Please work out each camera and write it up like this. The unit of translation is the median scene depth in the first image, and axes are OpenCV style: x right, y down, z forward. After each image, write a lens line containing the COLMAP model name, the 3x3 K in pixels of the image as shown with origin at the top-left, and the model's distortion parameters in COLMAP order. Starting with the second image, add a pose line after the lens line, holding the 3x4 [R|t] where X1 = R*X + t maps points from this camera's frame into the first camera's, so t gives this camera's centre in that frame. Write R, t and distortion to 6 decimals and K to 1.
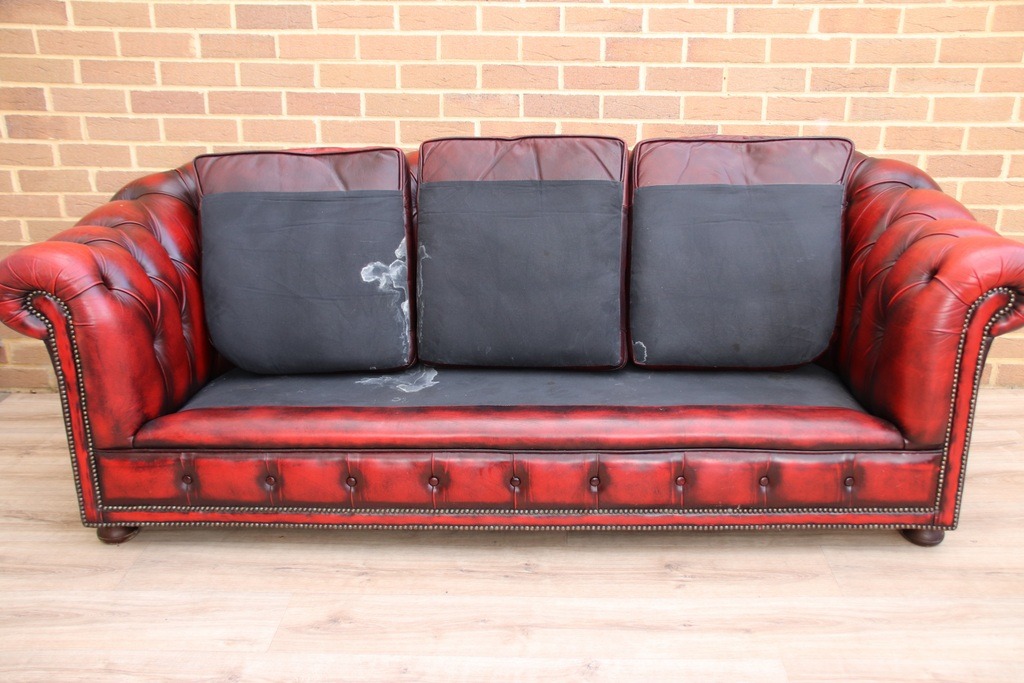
lens RADIAL K [[1072.0, 0, 512.5], [0, 1072.0, 340.5], [0, 0, 1]] dist [-0.056874, 0.000000]
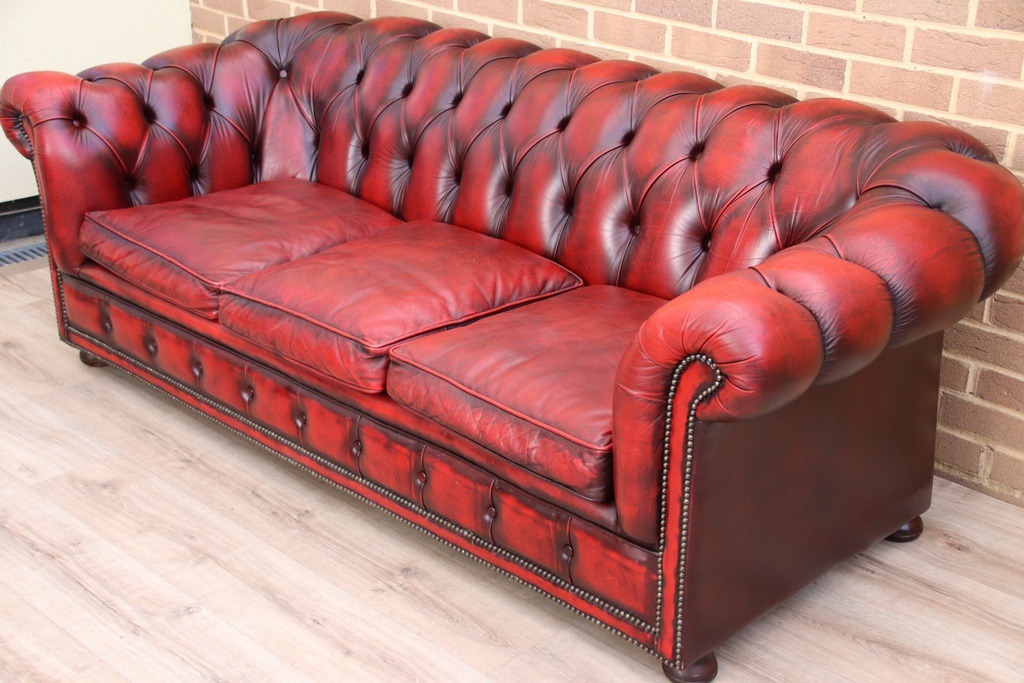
lens RADIAL K [[1533.6, 0, 510.7], [0, 1533.6, 343.9], [0, 0, 1]] dist [0.211395, 0.000000]
pose [[0.708424, 0.274192, -0.650349, 0.972752], [-0.221082, 0.961288, 0.164462, -0.185722], [0.670267, 0.027271, 0.741618, 0.140319]]
